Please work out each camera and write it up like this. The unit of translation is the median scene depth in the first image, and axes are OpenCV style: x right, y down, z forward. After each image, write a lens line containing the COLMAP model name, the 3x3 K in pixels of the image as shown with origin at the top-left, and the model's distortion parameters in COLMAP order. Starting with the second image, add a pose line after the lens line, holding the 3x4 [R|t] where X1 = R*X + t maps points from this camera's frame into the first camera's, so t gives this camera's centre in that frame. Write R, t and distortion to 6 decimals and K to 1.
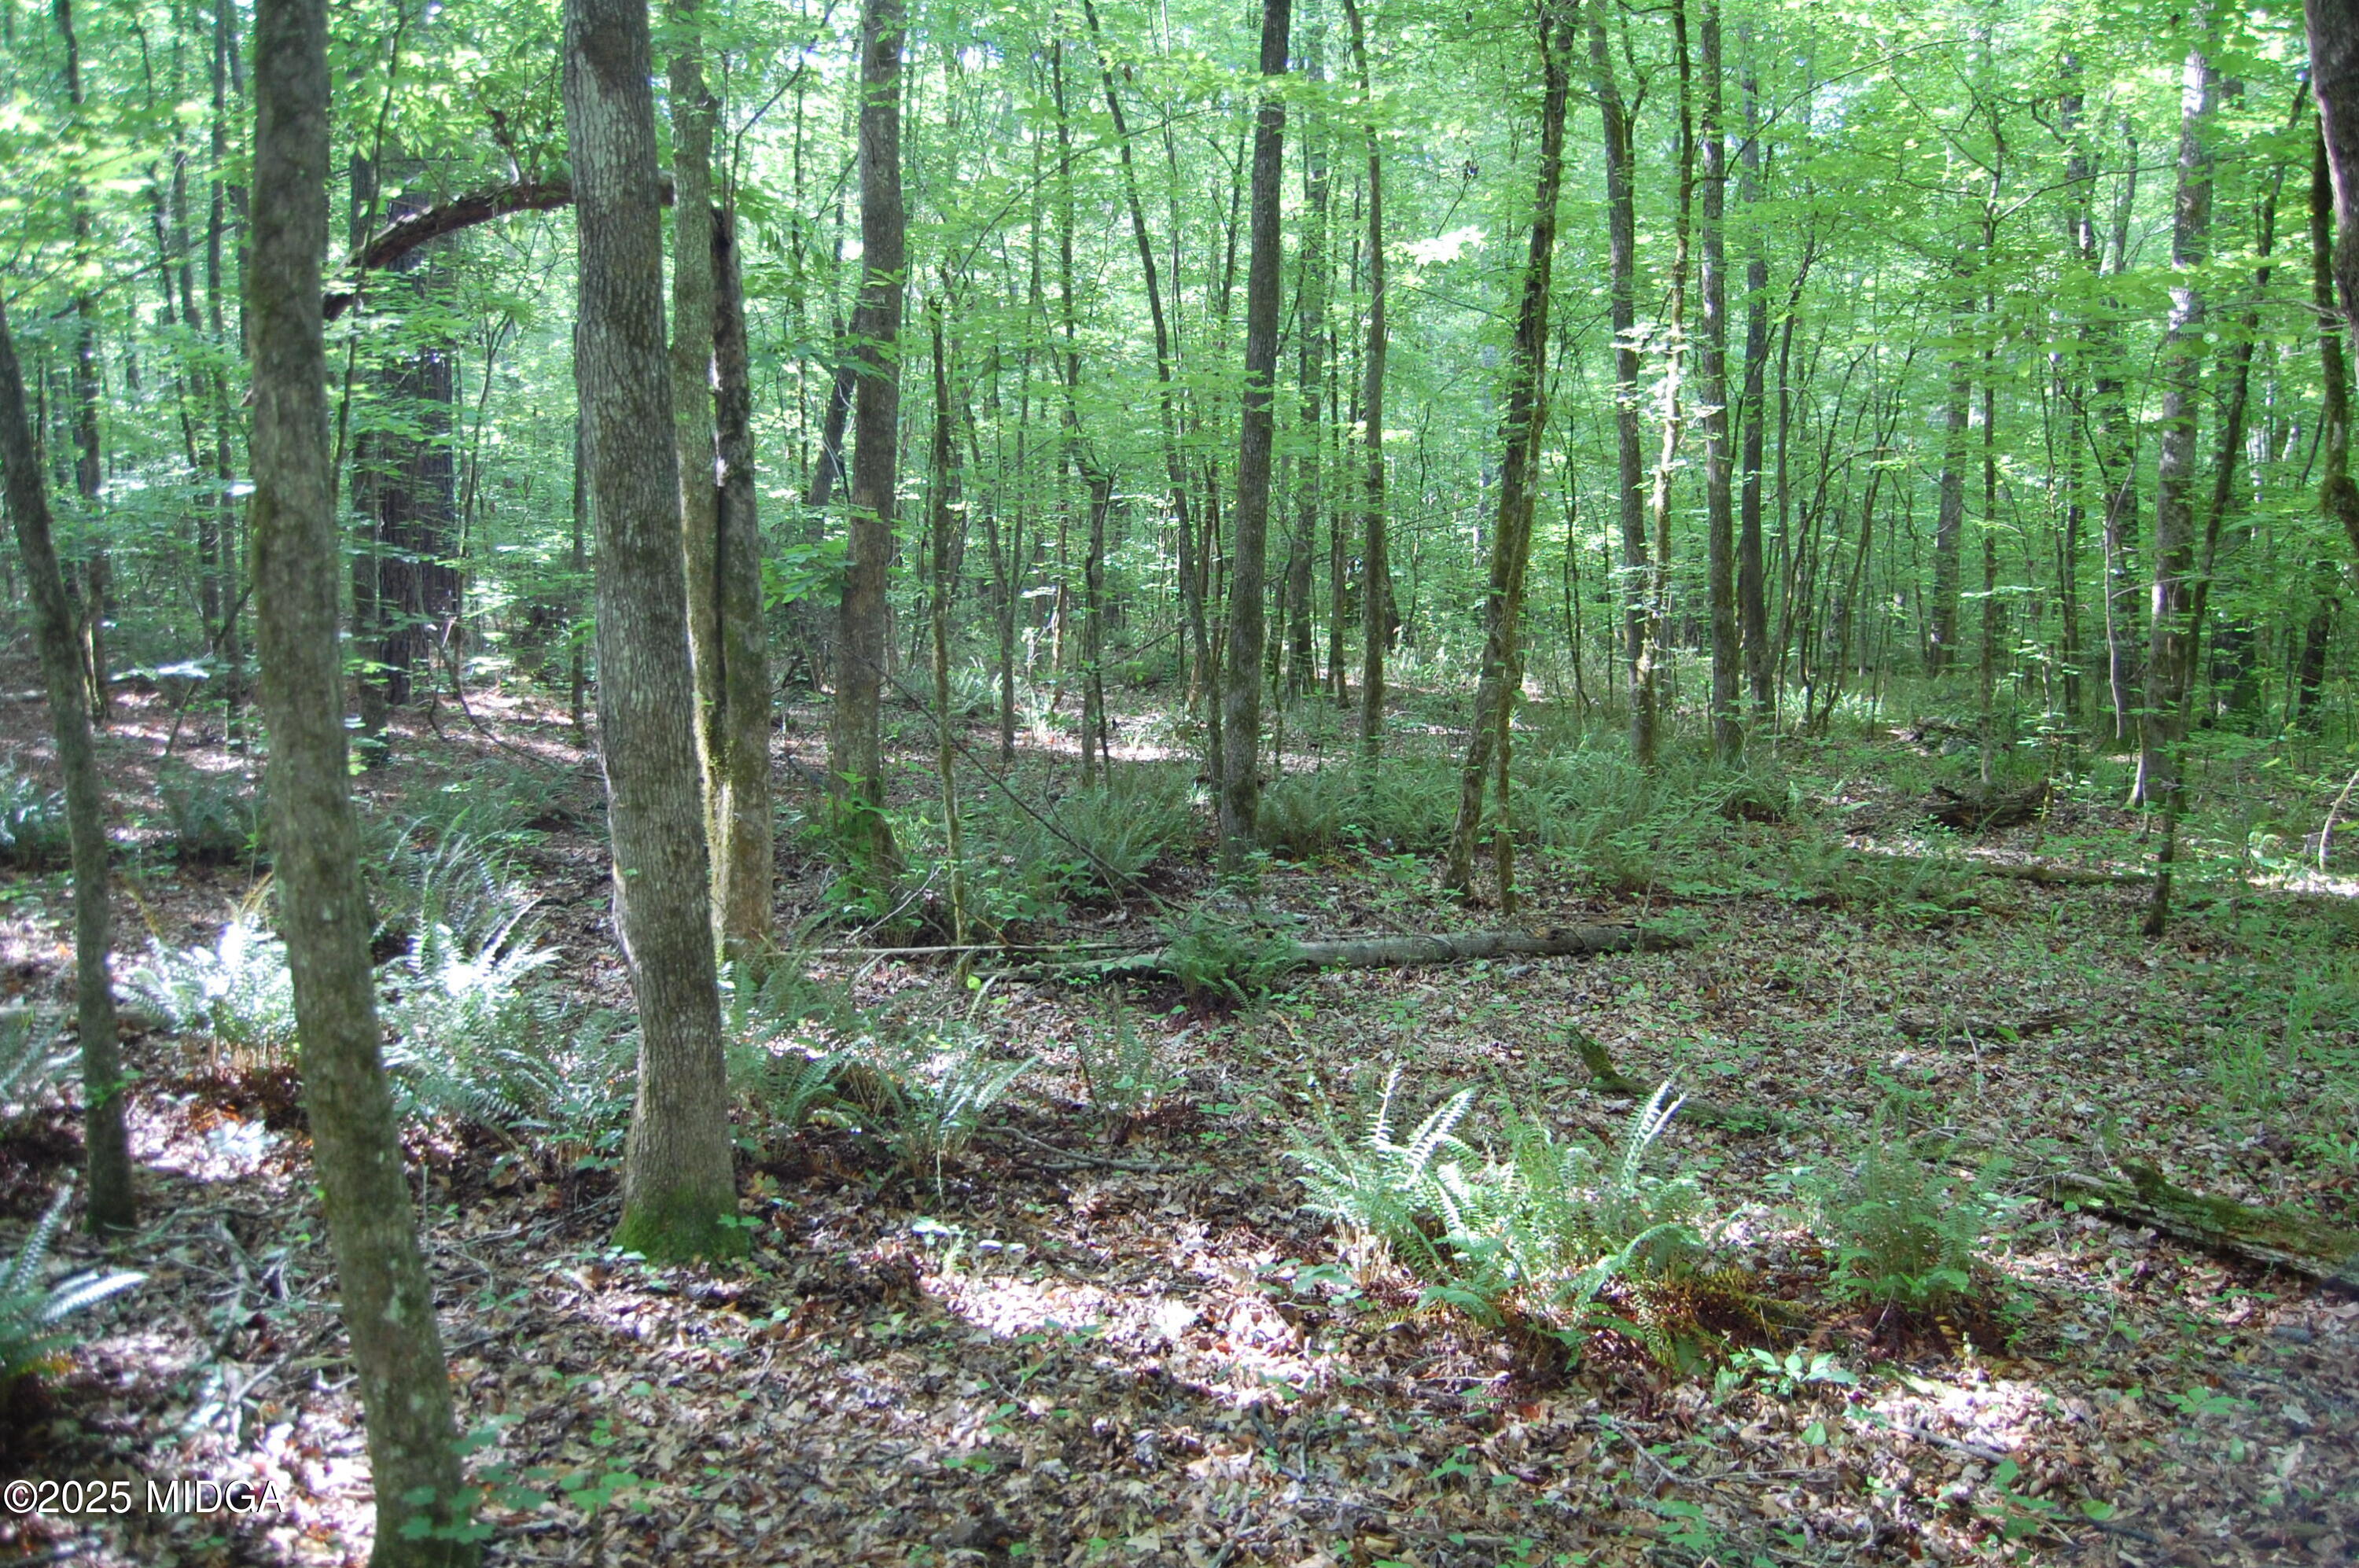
lens RADIAL K [[1827.3, 0, 1231.8], [0, 1827.3, 757.8], [0, 0, 1]] dist [-0.091617, 0.038658]
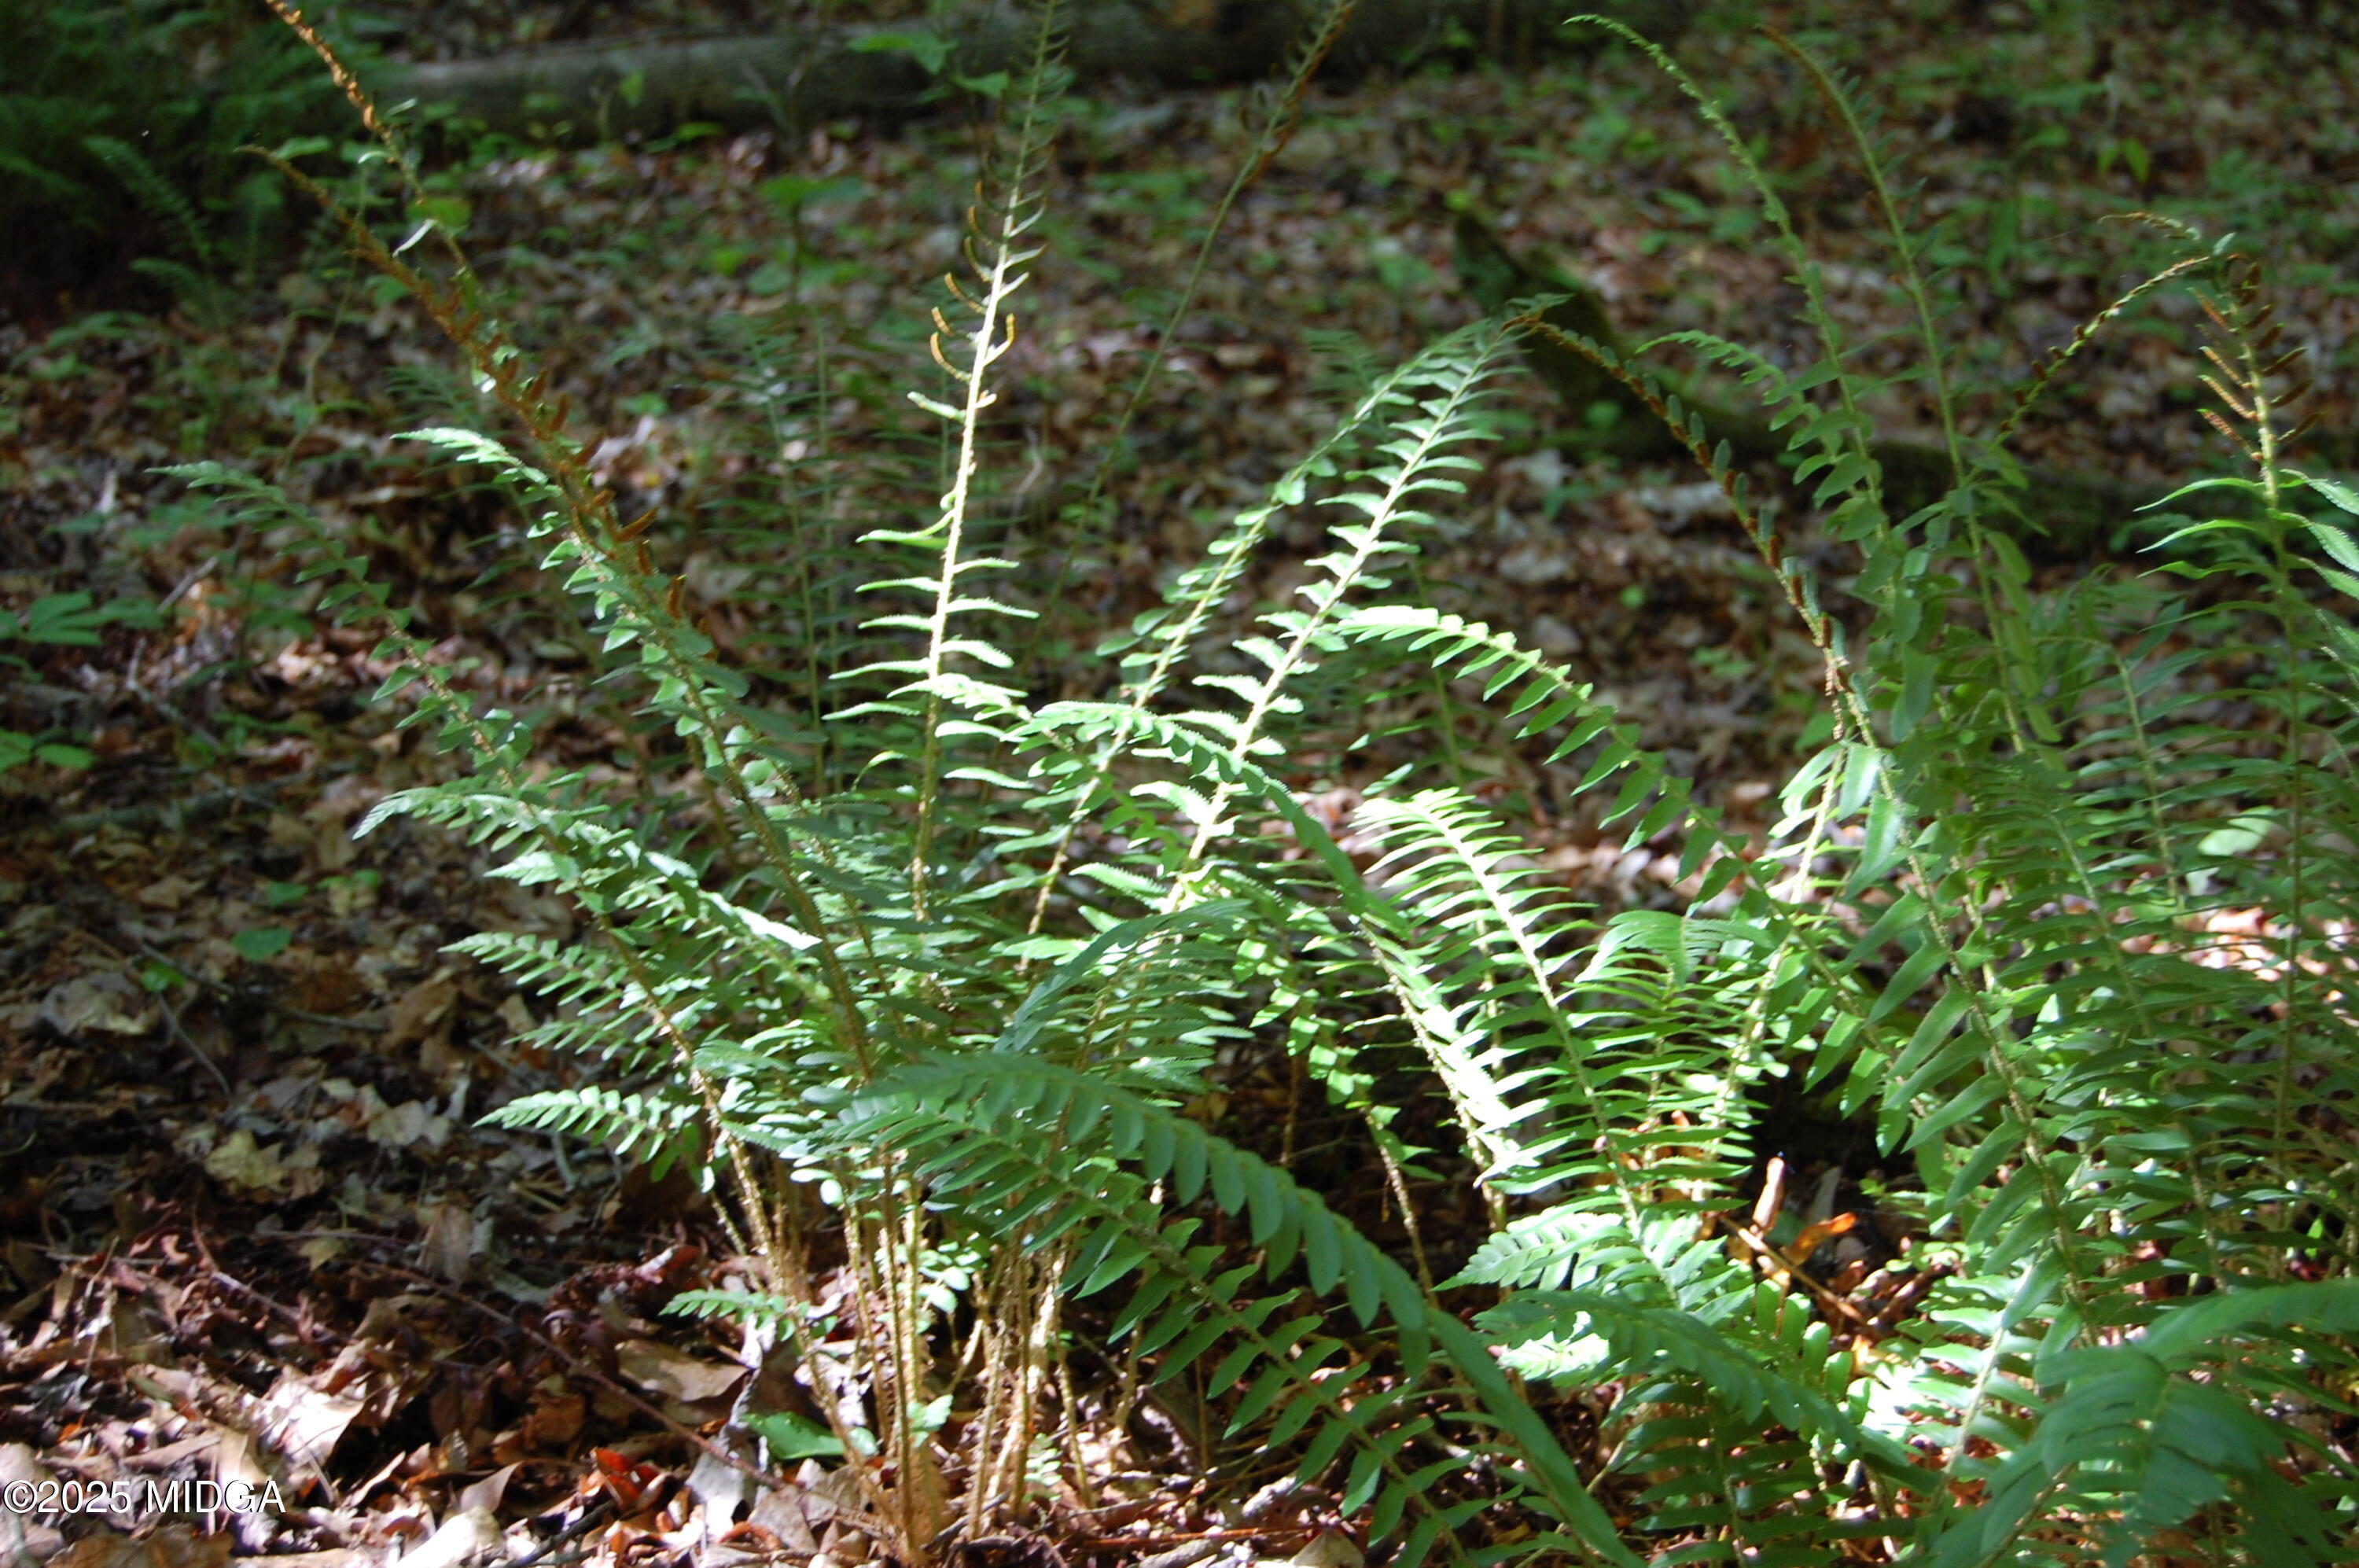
lens RADIAL K [[4051.7, 0, 1179.5], [0, 4051.7, 784.0], [0, 0, 1]] dist [-0.012534, -0.056532]
pose [[0.972697, -0.090743, 0.213604, 0.021803], [0.041991, 0.974014, 0.222560, 0.133460], [-0.228249, -0.207514, 0.951231, 0.619208]]
